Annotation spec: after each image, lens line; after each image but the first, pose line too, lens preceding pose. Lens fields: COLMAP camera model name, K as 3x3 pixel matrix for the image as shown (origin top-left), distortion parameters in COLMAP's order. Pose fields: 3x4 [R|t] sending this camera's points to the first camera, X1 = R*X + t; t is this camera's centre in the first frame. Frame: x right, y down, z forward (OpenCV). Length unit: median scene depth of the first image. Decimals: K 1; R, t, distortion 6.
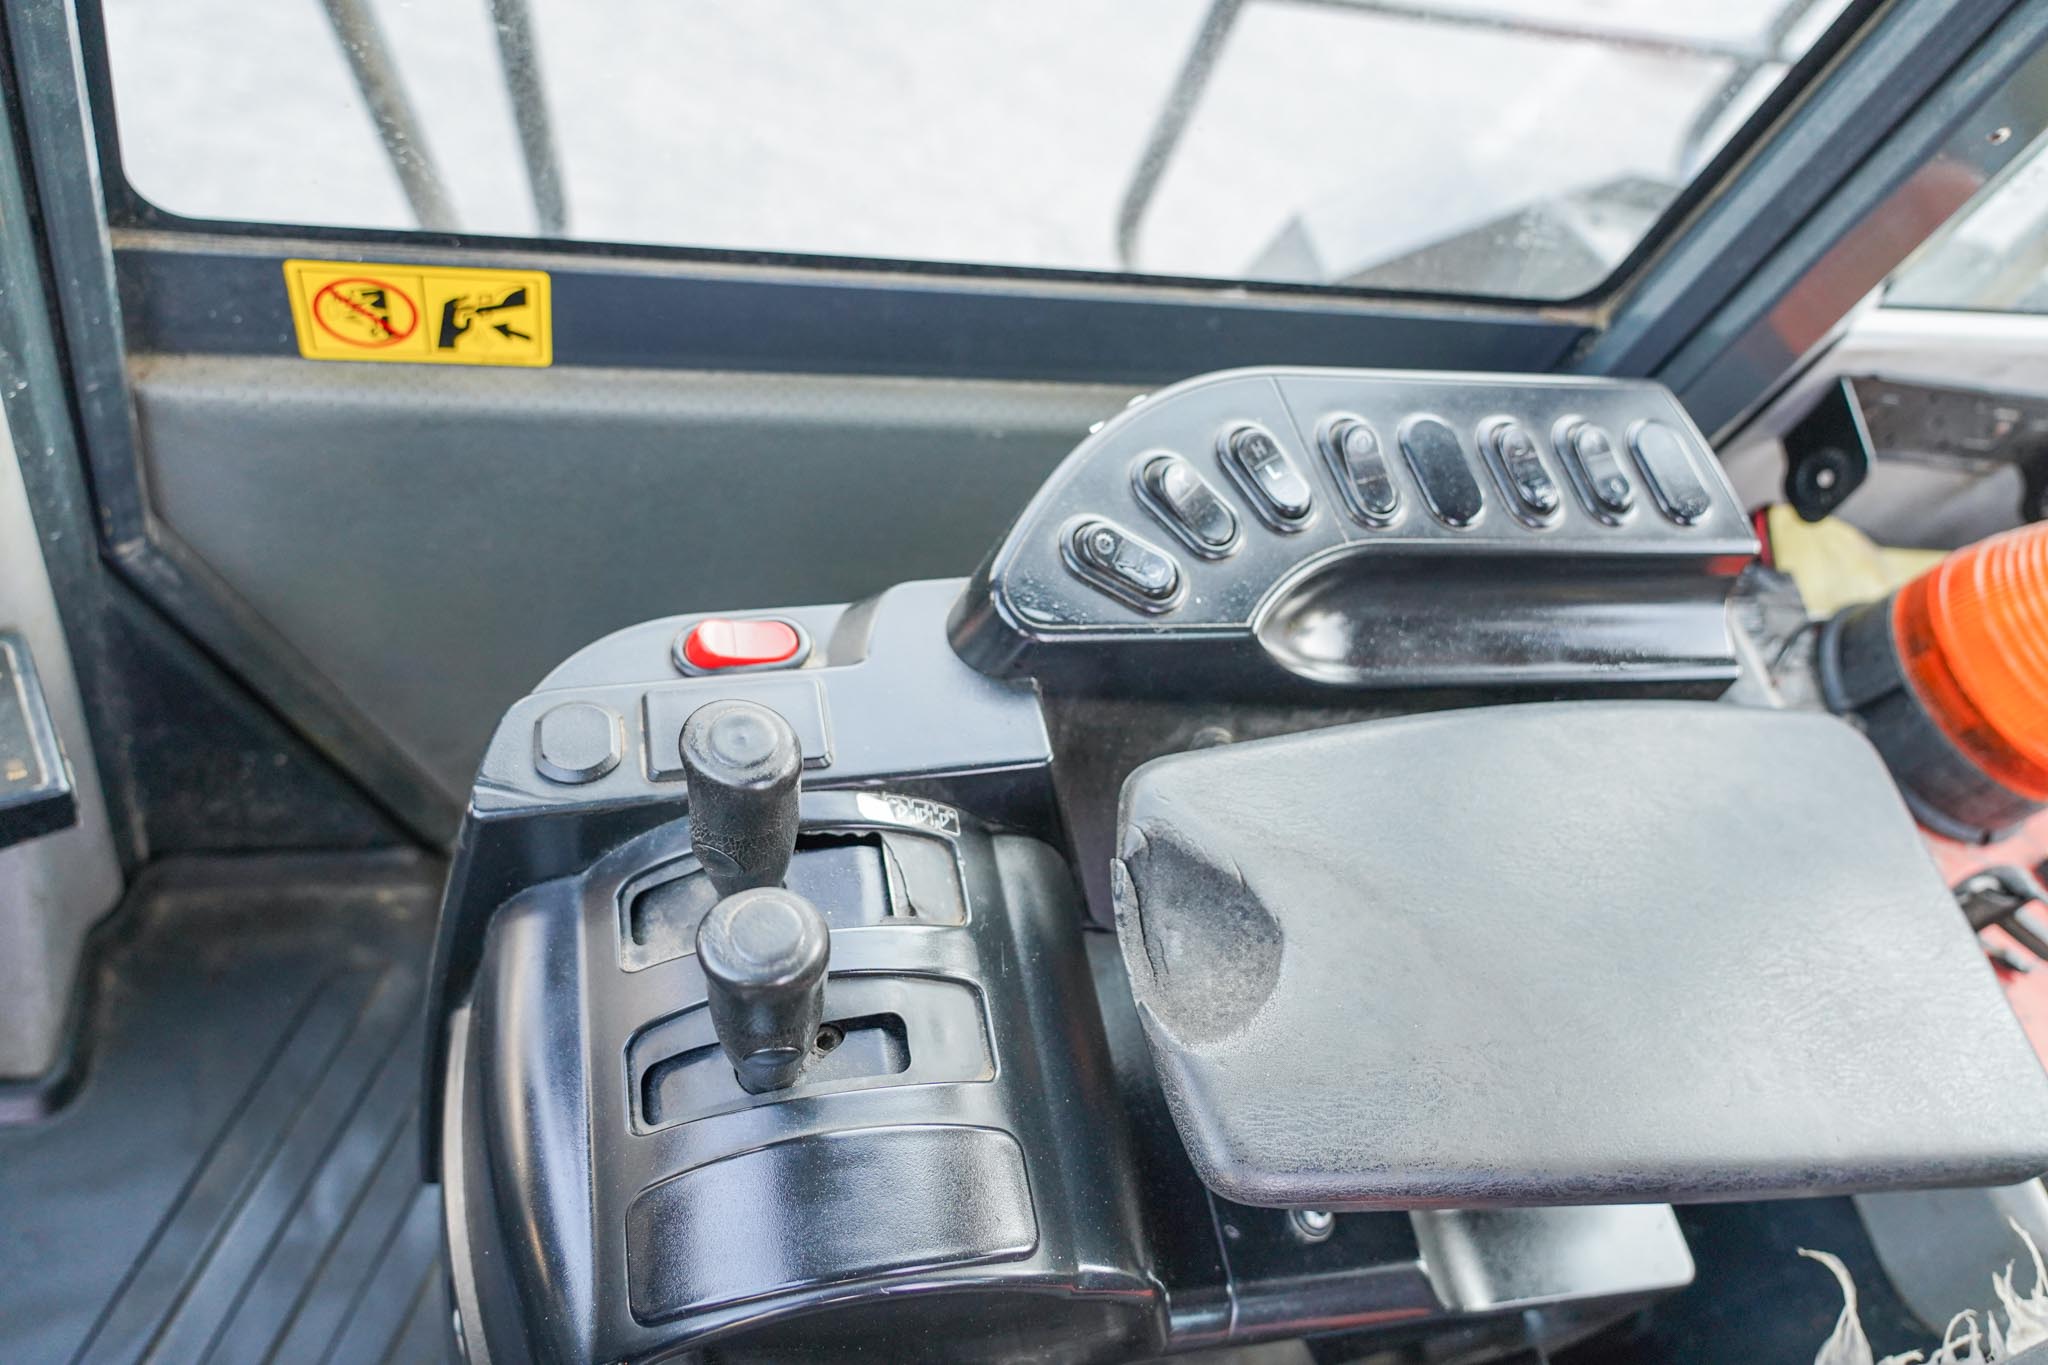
lens RADIAL K [[1572.8, 0, 1025.4], [0, 1572.8, 674.2], [0, 0, 1]] dist [-0.003723, 0.008501]
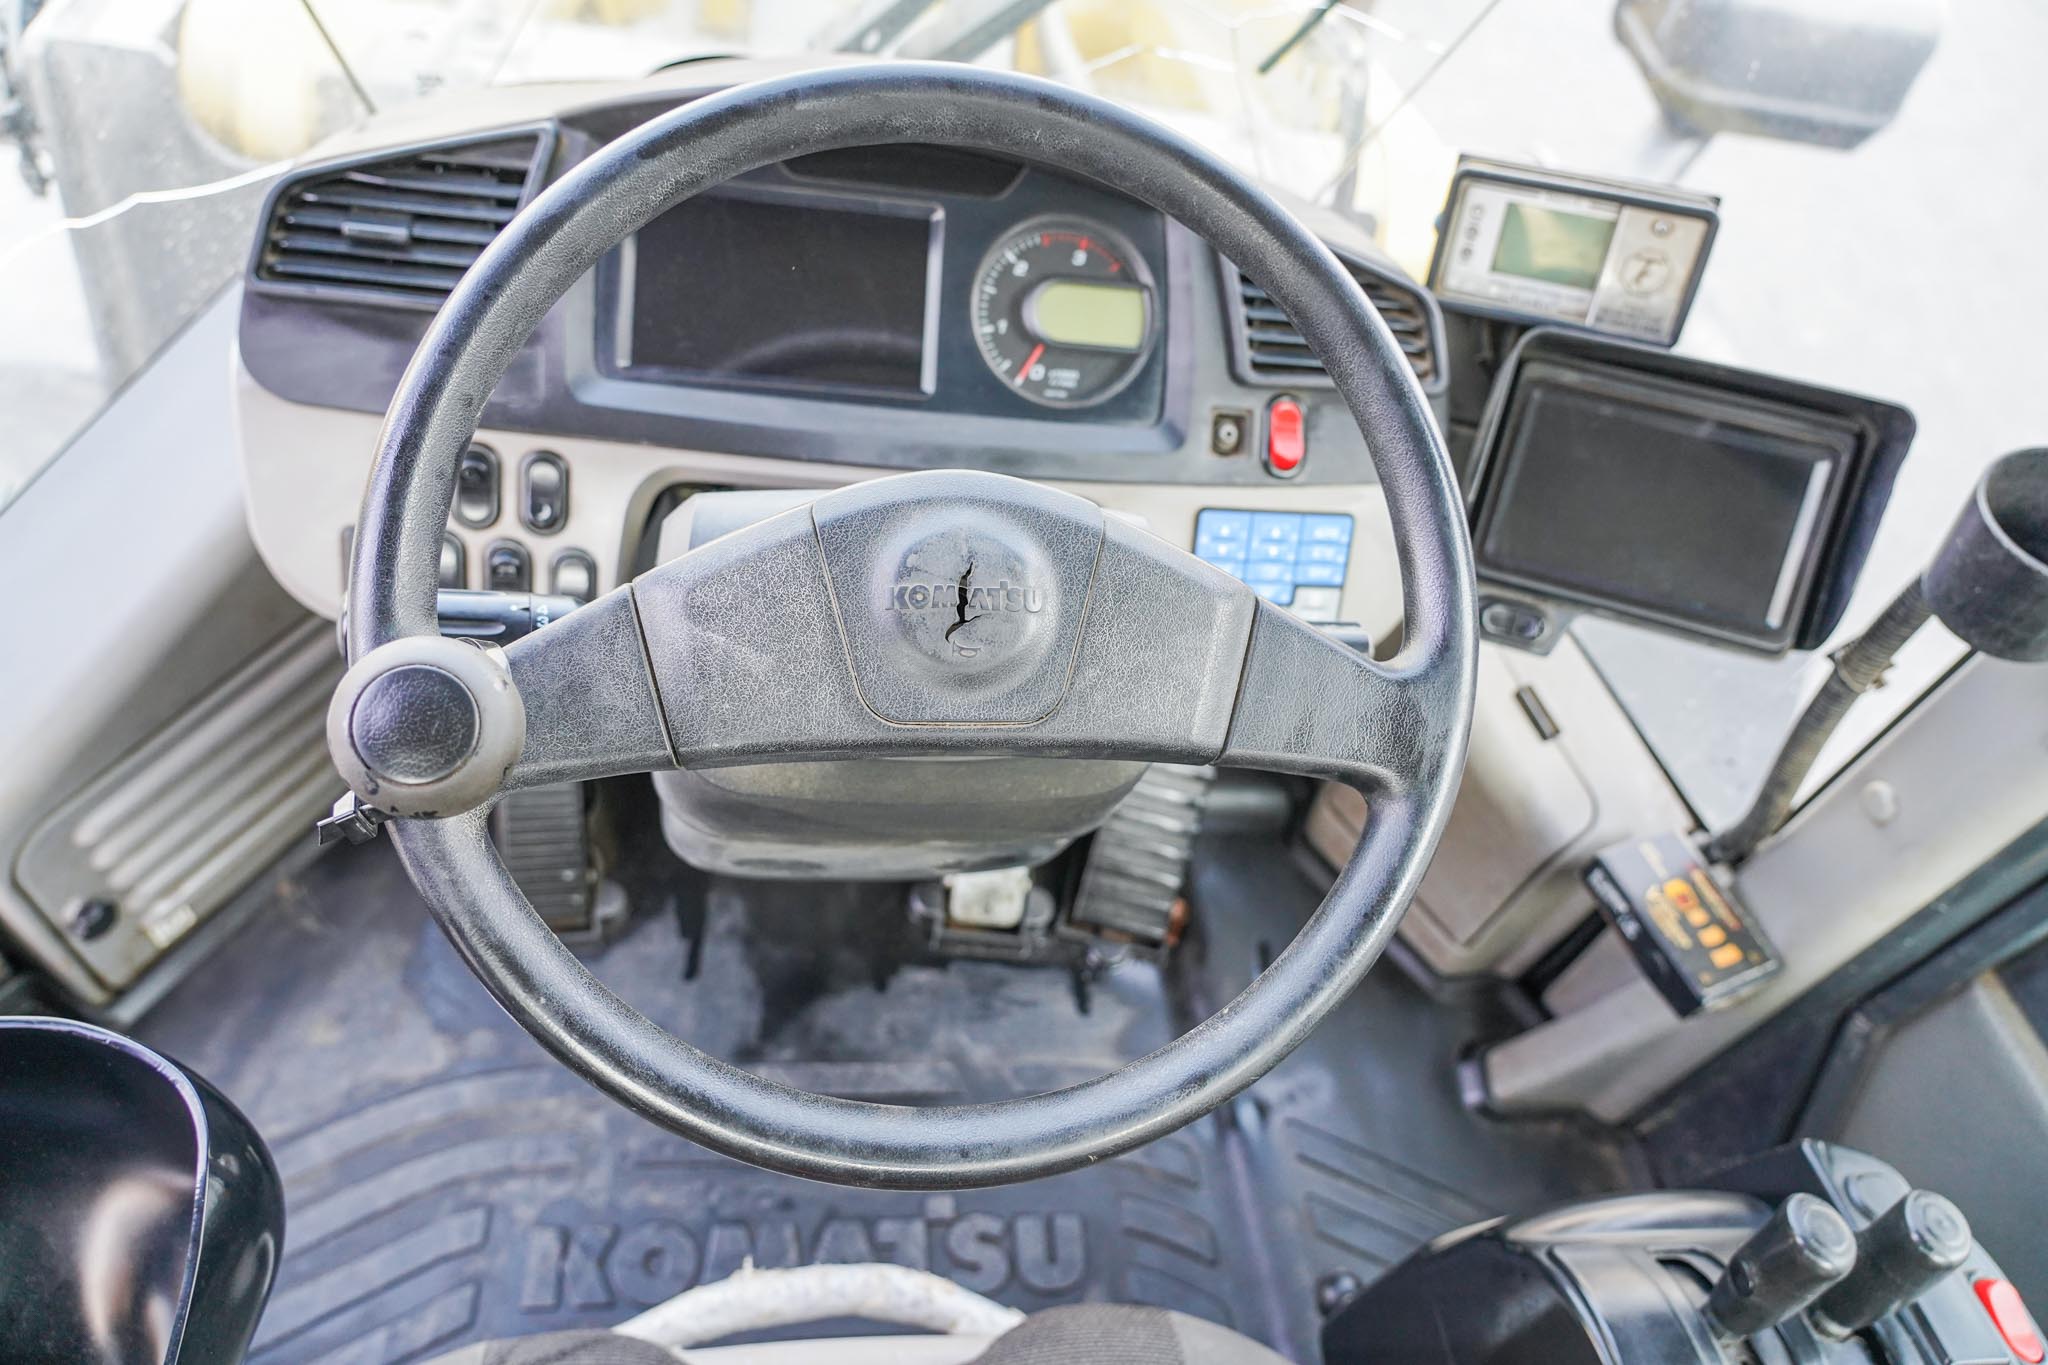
lens RADIAL K [[1383.2, 0, 1021.6], [0, 1383.2, 680.0], [0, 0, 1]] dist [-0.029889, 0.013237]
pose [[-0.050538, 0.541441, -0.839218, 0.488593], [-0.904849, 0.330841, 0.267940, 0.223460], [0.422722, 0.772907, 0.473203, -0.304757]]
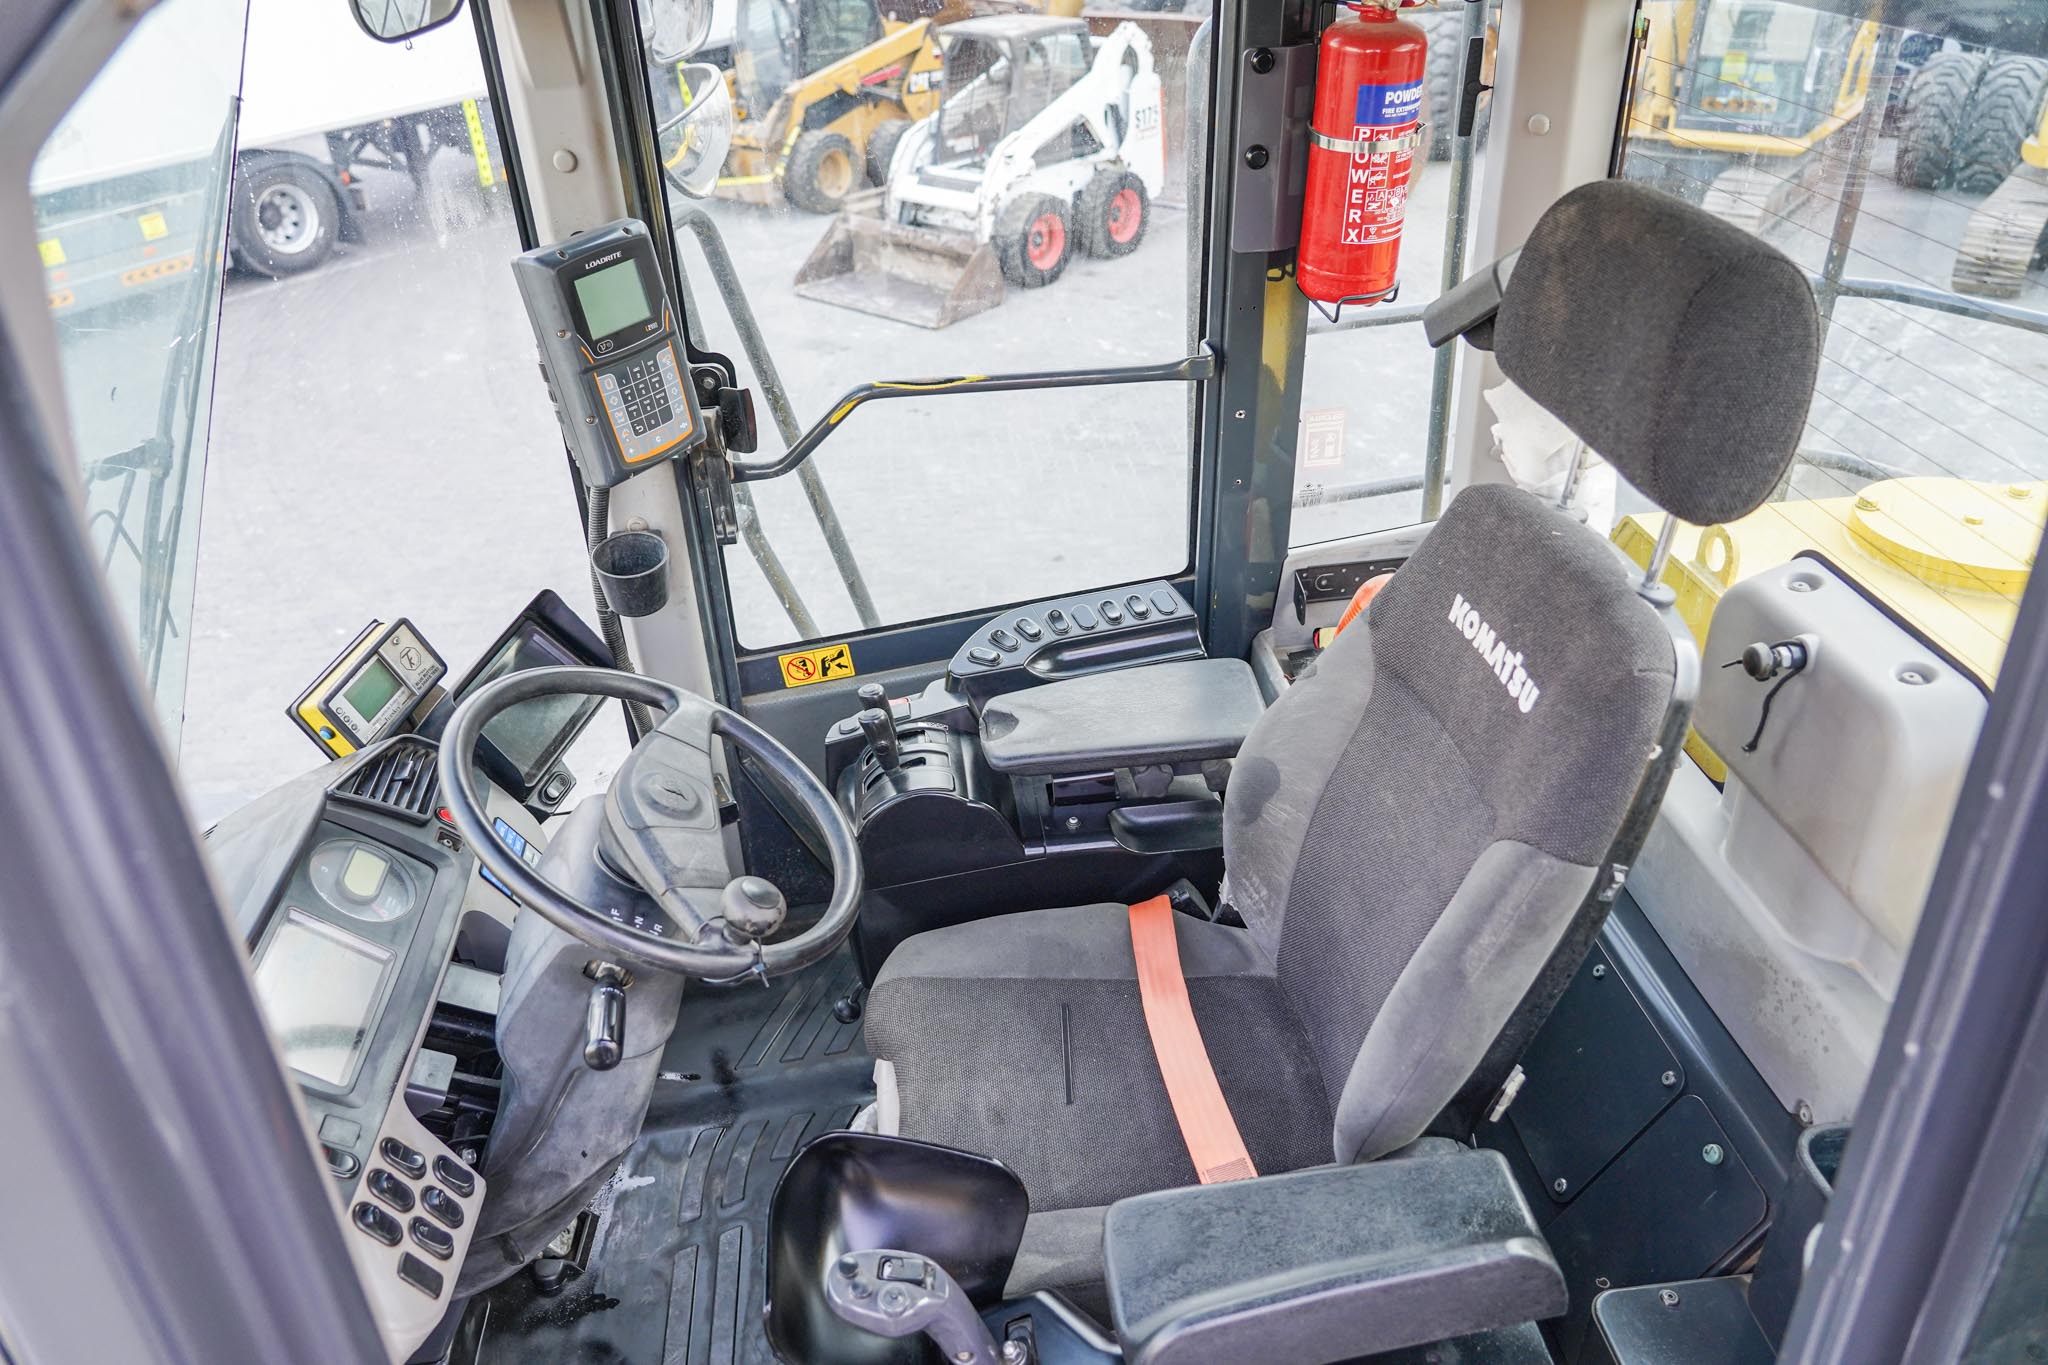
lens RADIAL K [[1448.3, 0, 1018.0], [0, 1448.3, 678.4], [0, 0, 1]] dist [0.005540, -0.007374]
pose [[0.926610, -0.268273, -0.263485, 0.885718], [0.148822, 0.905137, -0.398219, 1.167891], [0.345321, 0.329782, 0.878634, -1.683656]]
